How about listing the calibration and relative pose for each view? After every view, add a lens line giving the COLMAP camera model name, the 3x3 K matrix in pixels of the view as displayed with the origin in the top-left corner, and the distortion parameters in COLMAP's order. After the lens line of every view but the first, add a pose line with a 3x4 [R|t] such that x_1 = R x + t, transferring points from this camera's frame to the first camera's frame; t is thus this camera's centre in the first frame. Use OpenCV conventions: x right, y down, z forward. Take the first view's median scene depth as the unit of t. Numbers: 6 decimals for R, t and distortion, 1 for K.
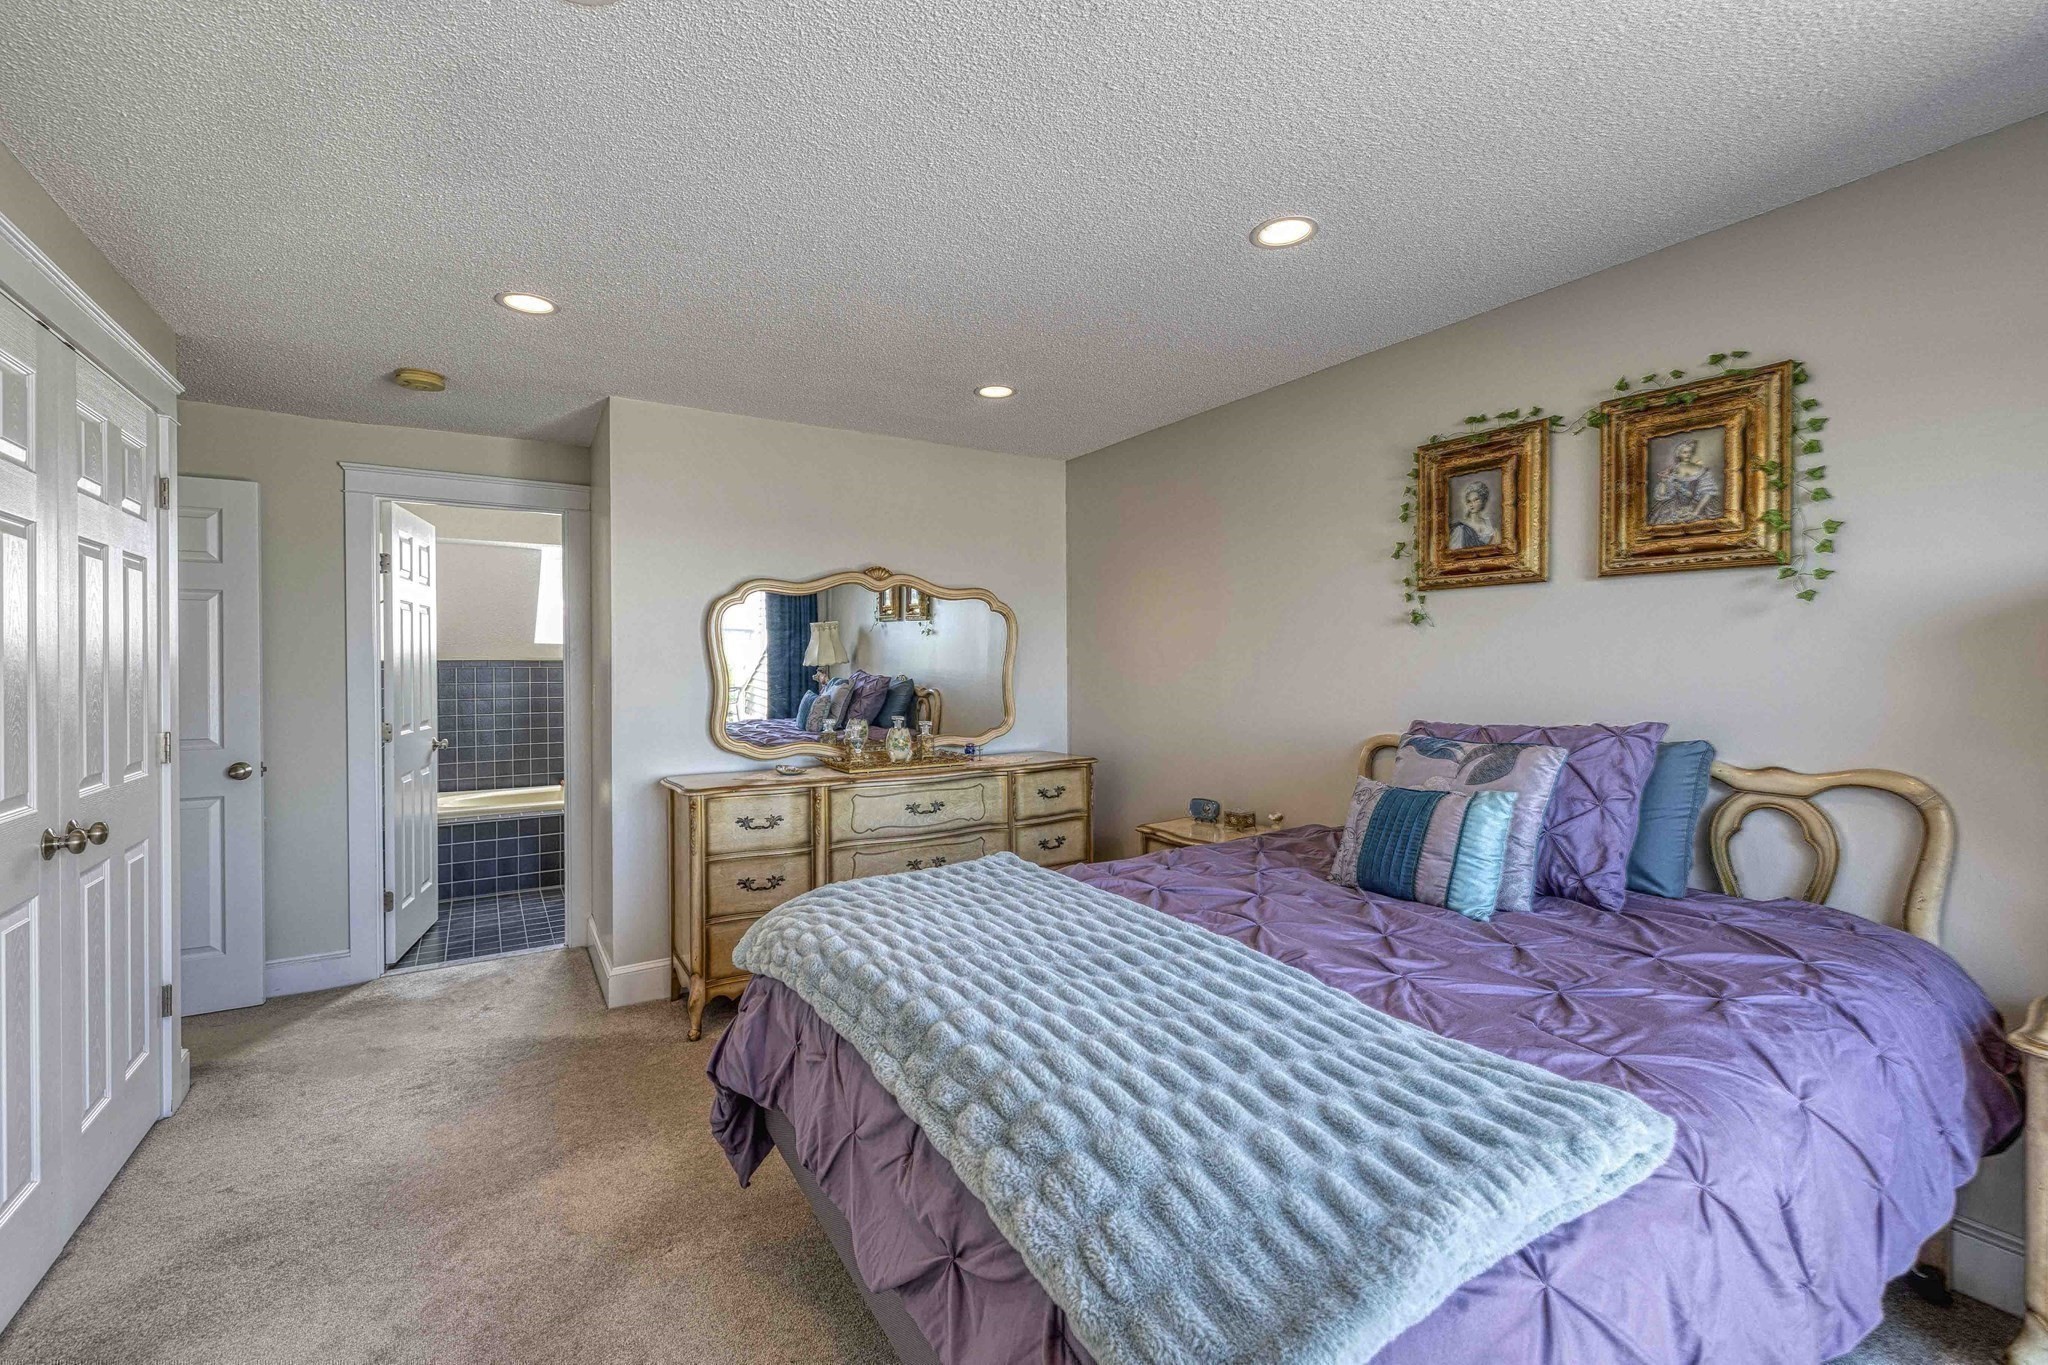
lens RADIAL K [[854.0, 0, 1018.0], [0, 854.0, 669.1], [0, 0, 1]] dist [0.000507, -0.000590]
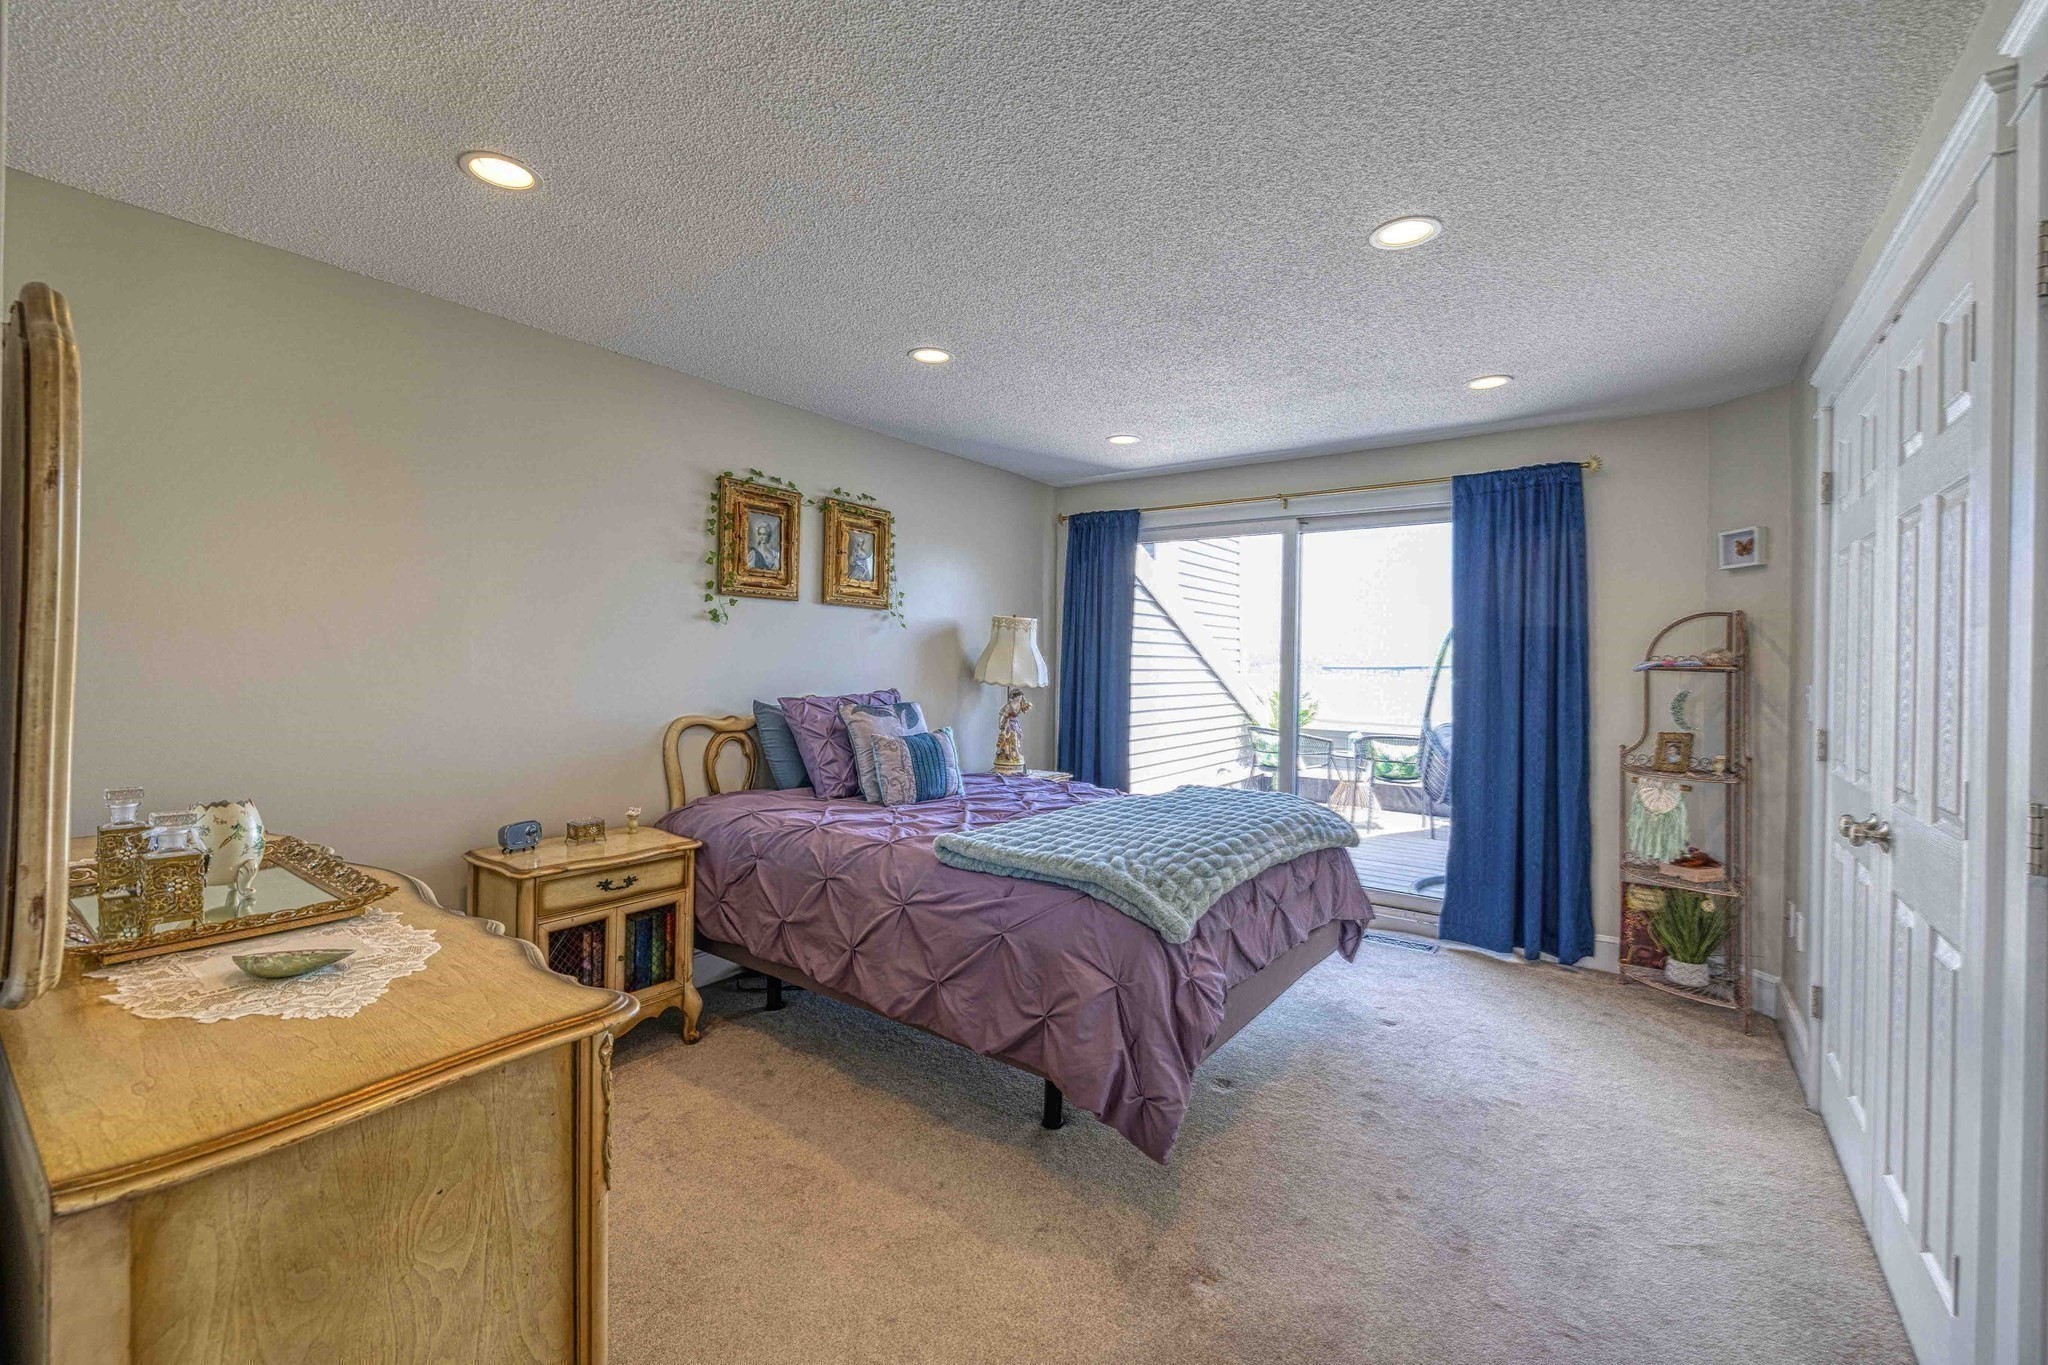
lens RADIAL K [[854.0, 0, 1018.0], [0, 854.0, 669.1], [0, 0, 1]] dist [0.000507, -0.000590]
pose [[-0.375675, -0.020470, 0.926525, -0.875272], [-0.013940, 0.999768, 0.016436, -0.011020], [-0.926647, -0.006741, -0.375873, 1.126862]]
